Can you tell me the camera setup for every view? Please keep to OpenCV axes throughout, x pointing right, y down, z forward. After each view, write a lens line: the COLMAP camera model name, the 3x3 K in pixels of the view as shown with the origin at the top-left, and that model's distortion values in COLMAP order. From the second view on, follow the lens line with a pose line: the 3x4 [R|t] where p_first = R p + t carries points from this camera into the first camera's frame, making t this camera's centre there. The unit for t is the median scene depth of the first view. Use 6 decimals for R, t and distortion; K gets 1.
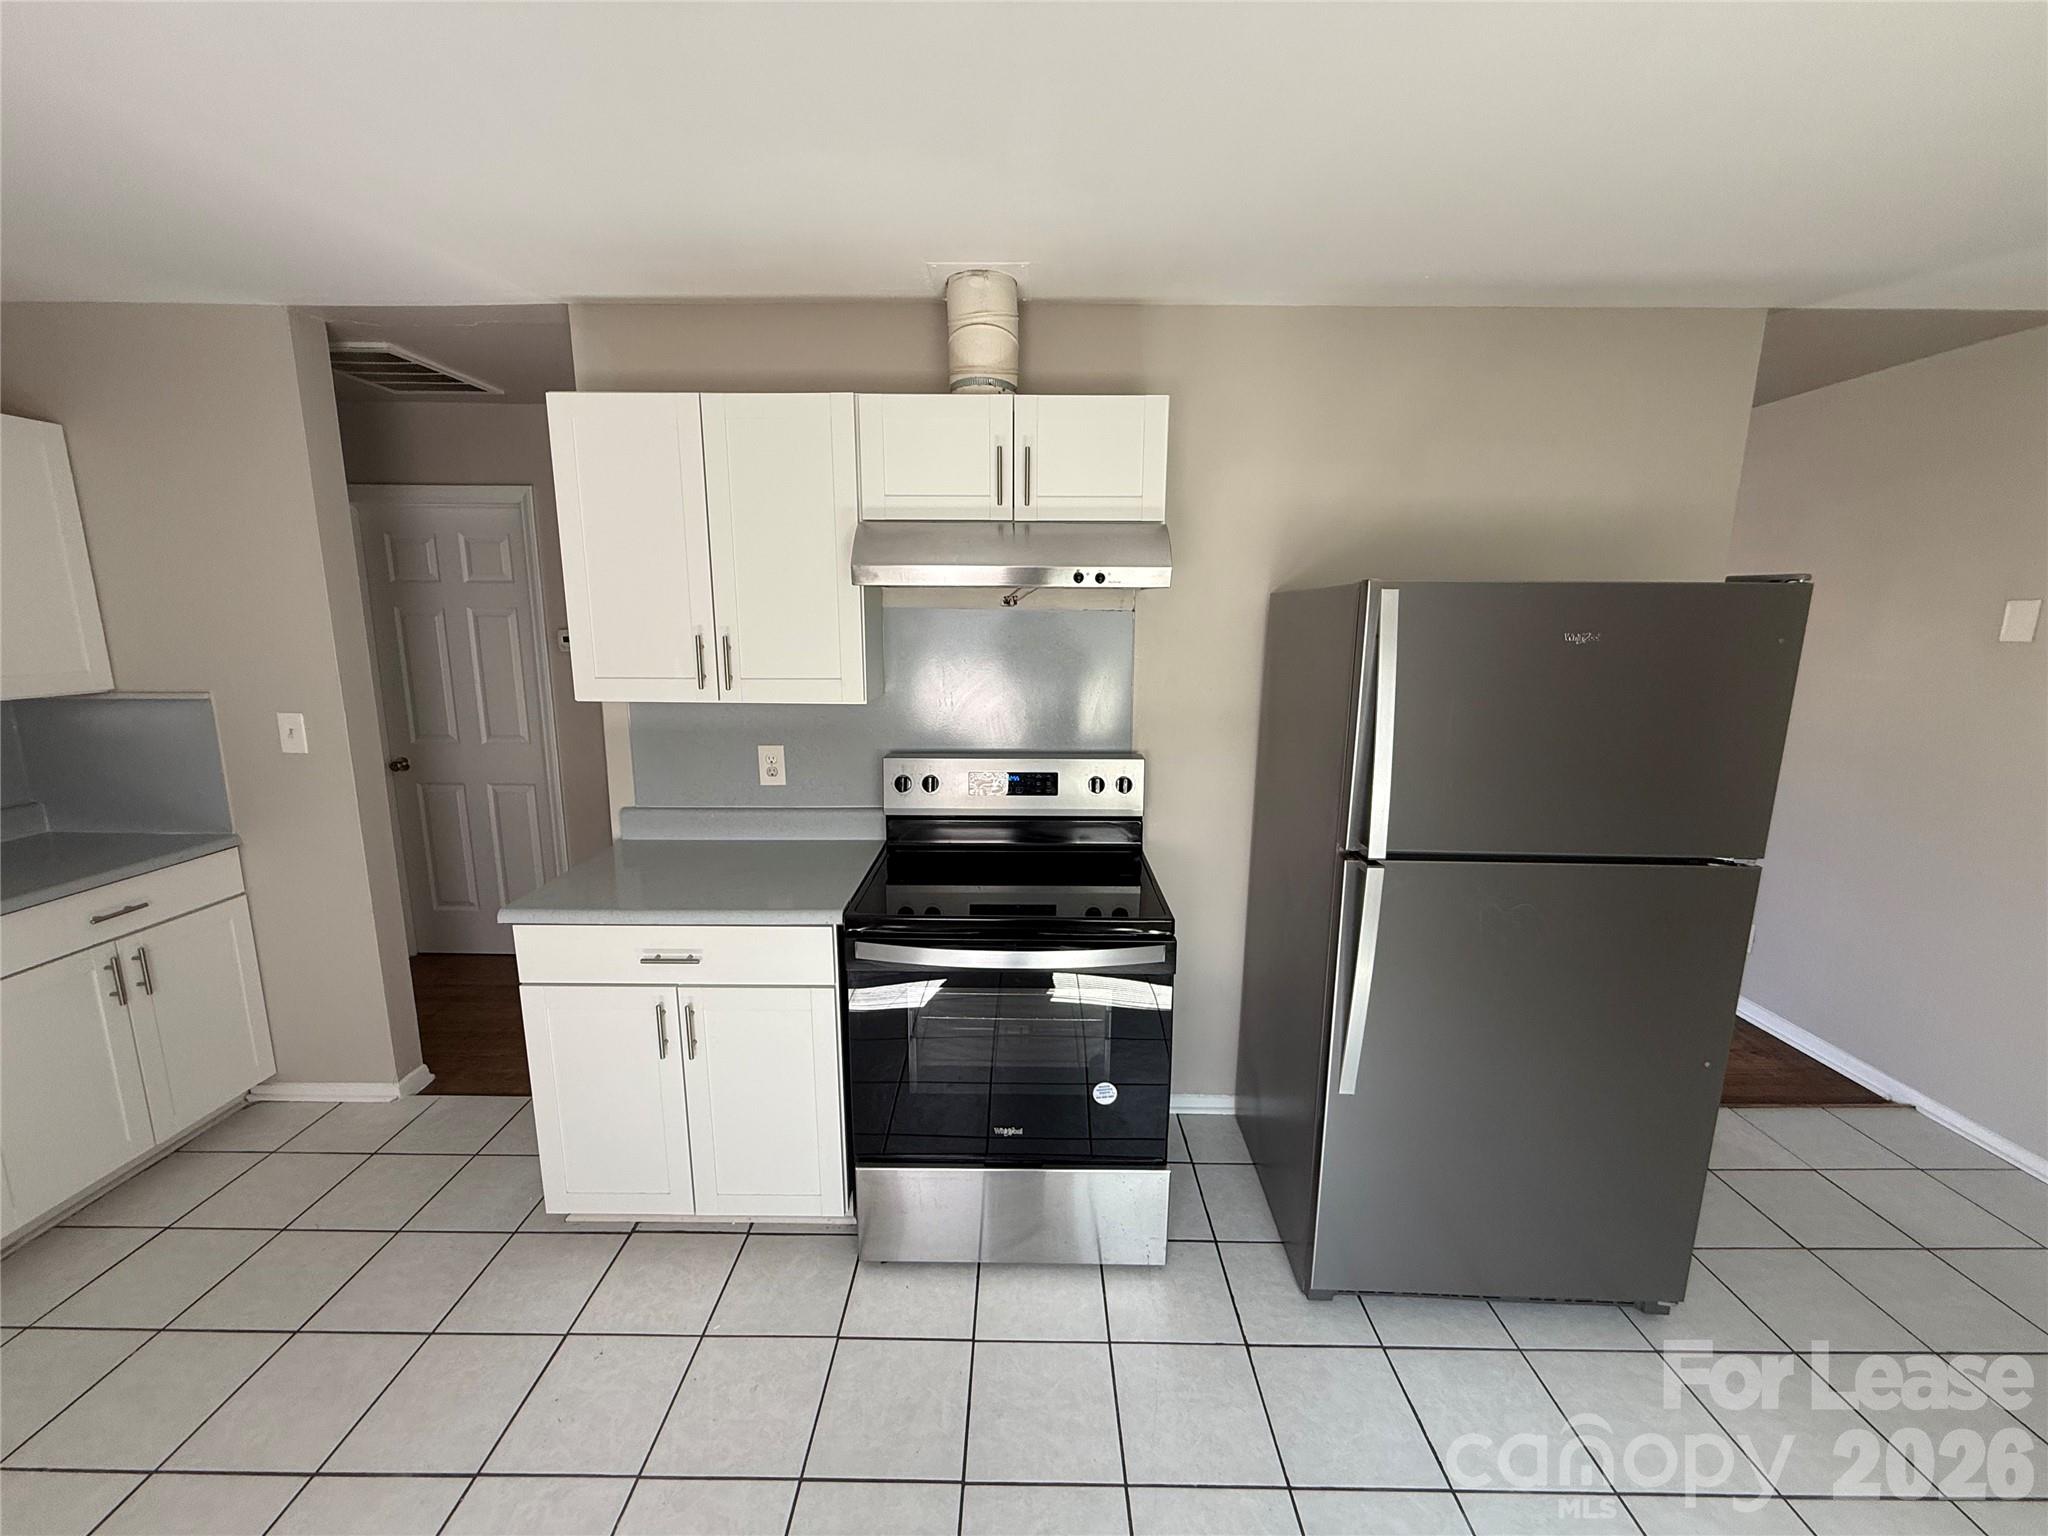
lens RADIAL K [[820.2, 0, 1021.3], [0, 820.2, 766.3], [0, 0, 1]] dist [0.001562, 0.000498]
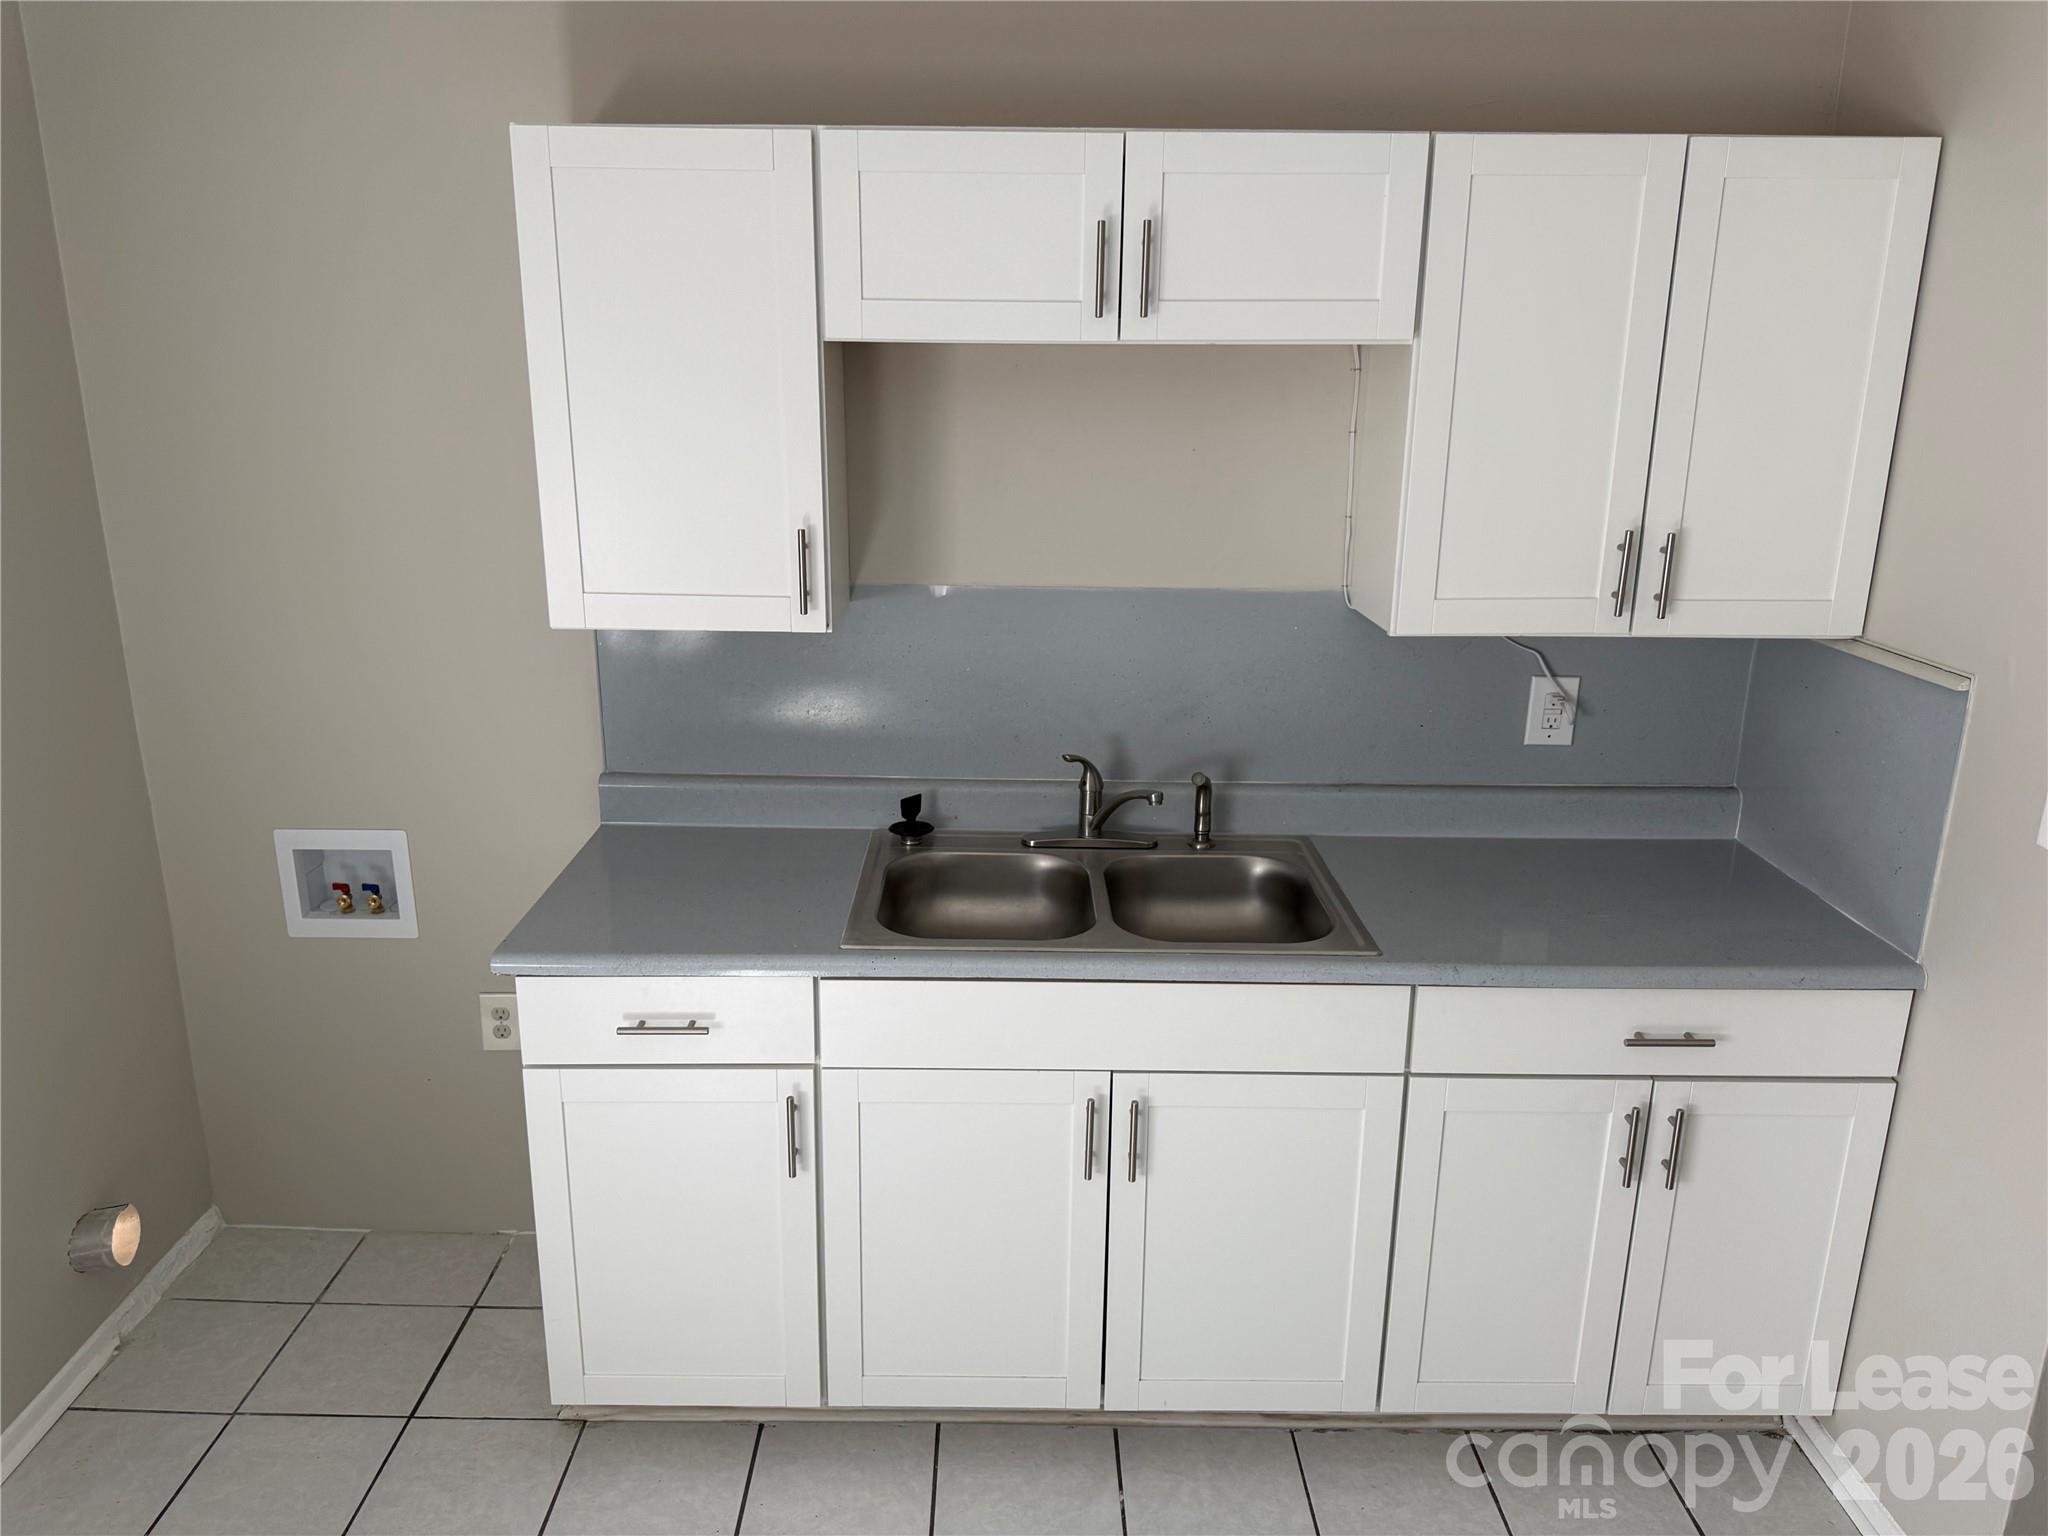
lens RADIAL K [[1434.1, 0, 1013.2], [0, 1434.1, 766.4], [0, 0, 1]] dist [0.011654, -0.002508]
pose [[0.004237, 0.273871, -0.961757, -0.203406], [-0.188852, 0.944678, 0.268176, -0.183953], [0.981996, 0.180494, 0.055724, 0.476117]]
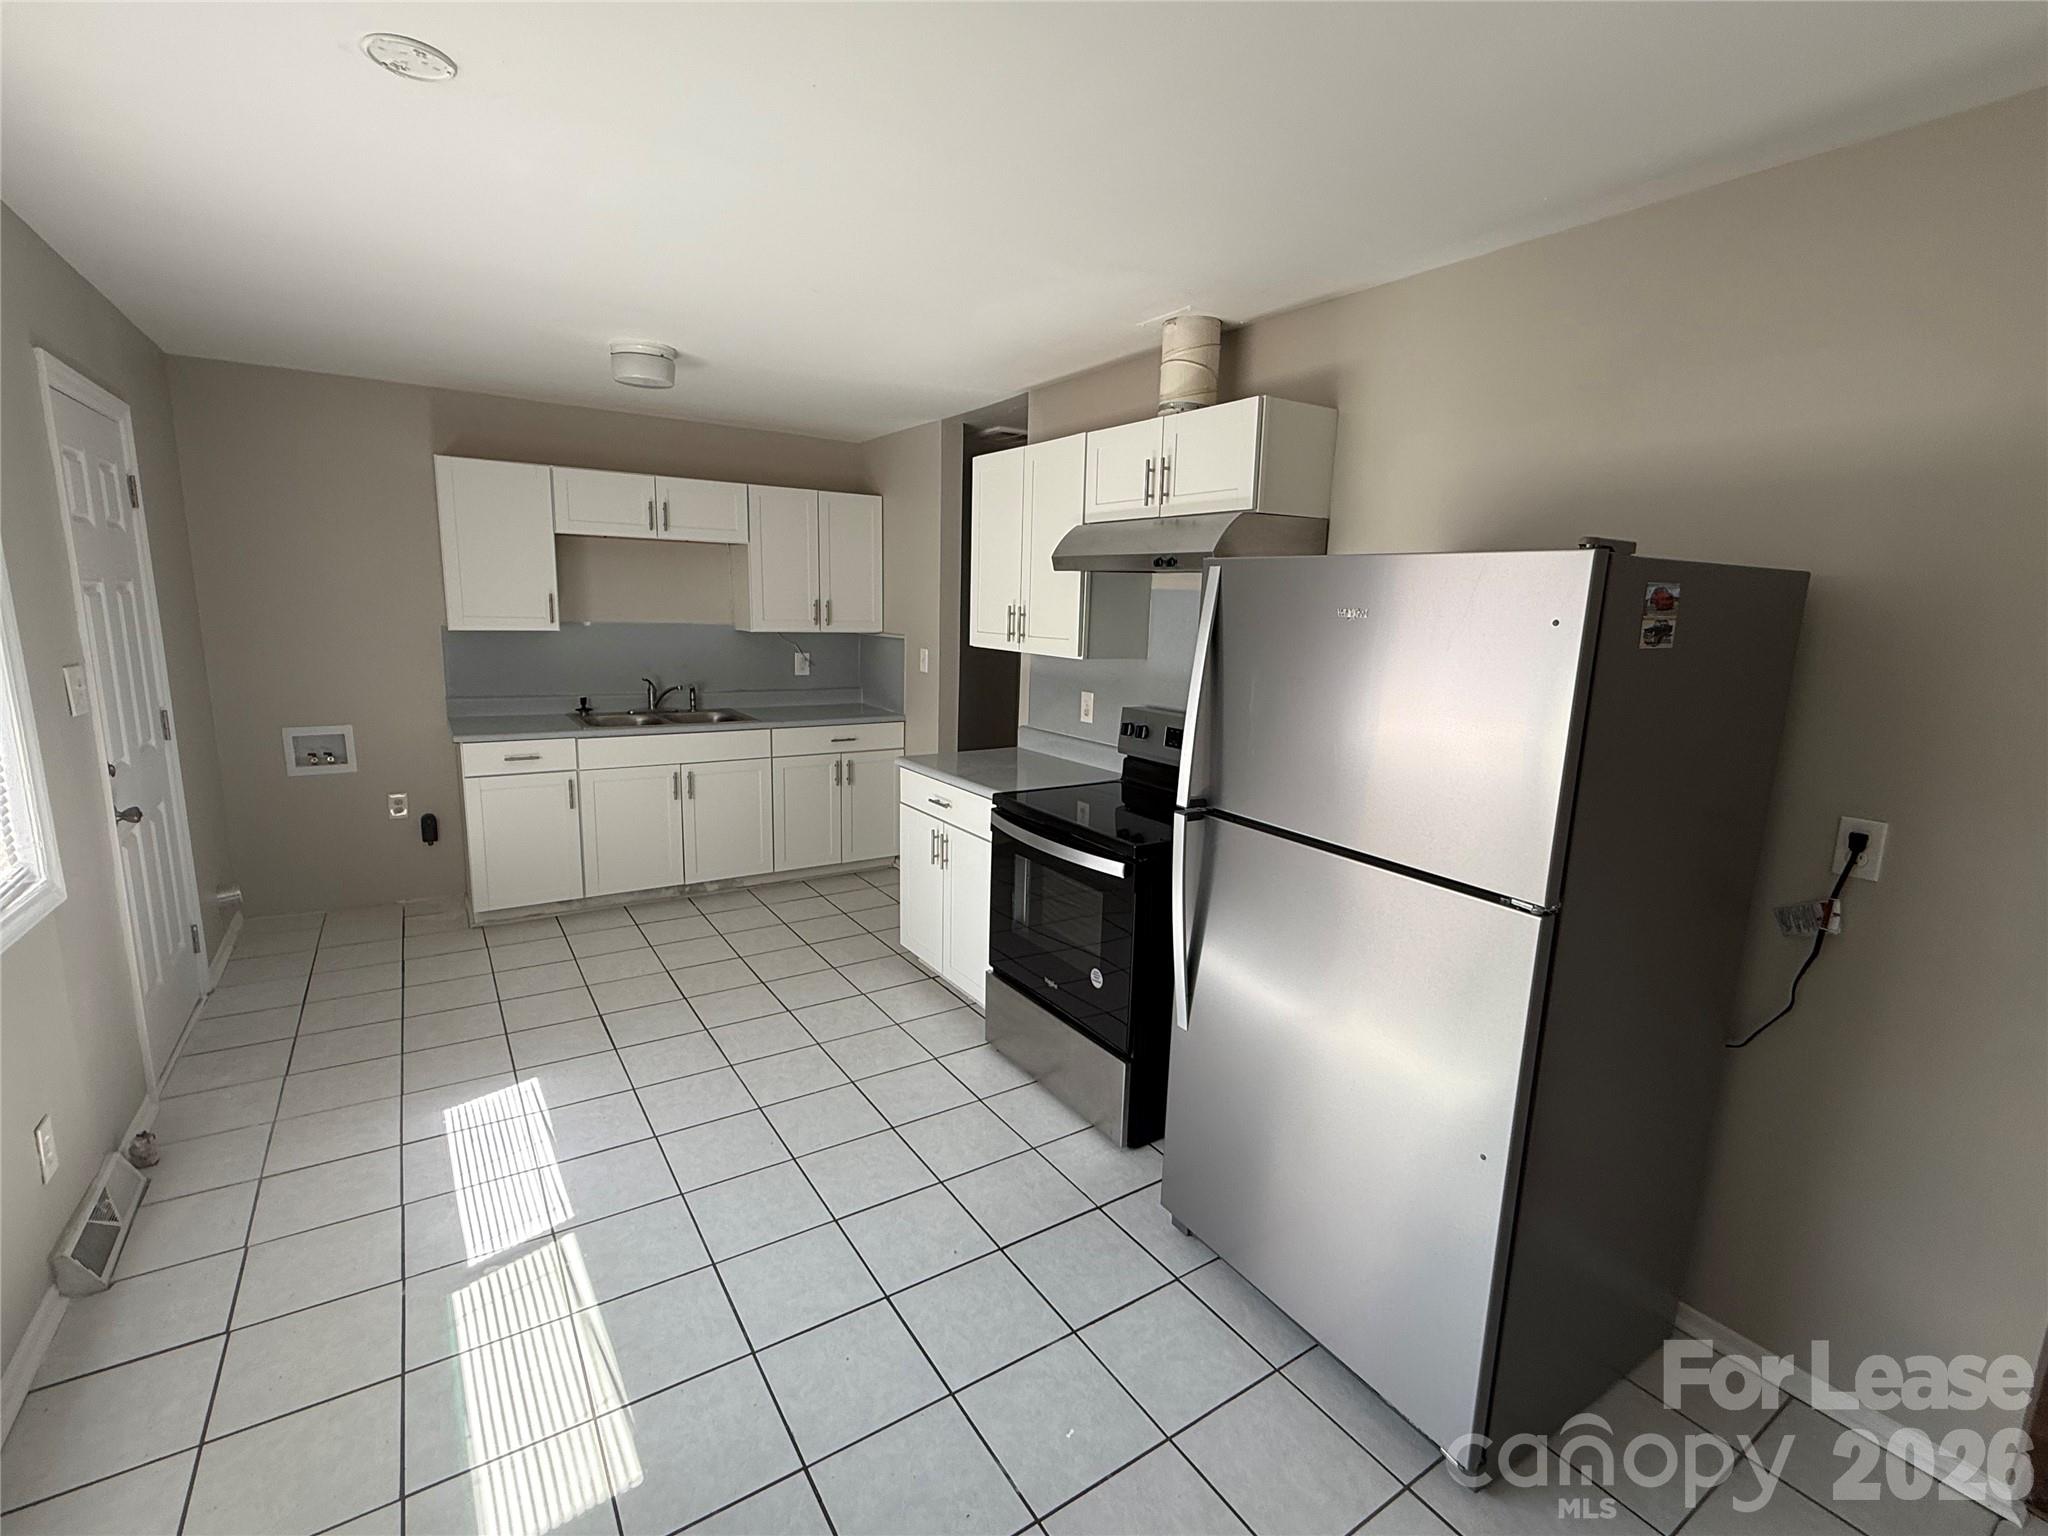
lens RADIAL K [[925.9, 0, 1021.9], [0, 925.9, 773.6], [0, 0, 1]] dist [-0.002427, -0.000406]
pose [[0.554585, 0.164813, -0.815642, 1.016203], [-0.177781, 0.981025, 0.077352, 0.007393], [0.812914, 0.102107, 0.573362, 0.069486]]
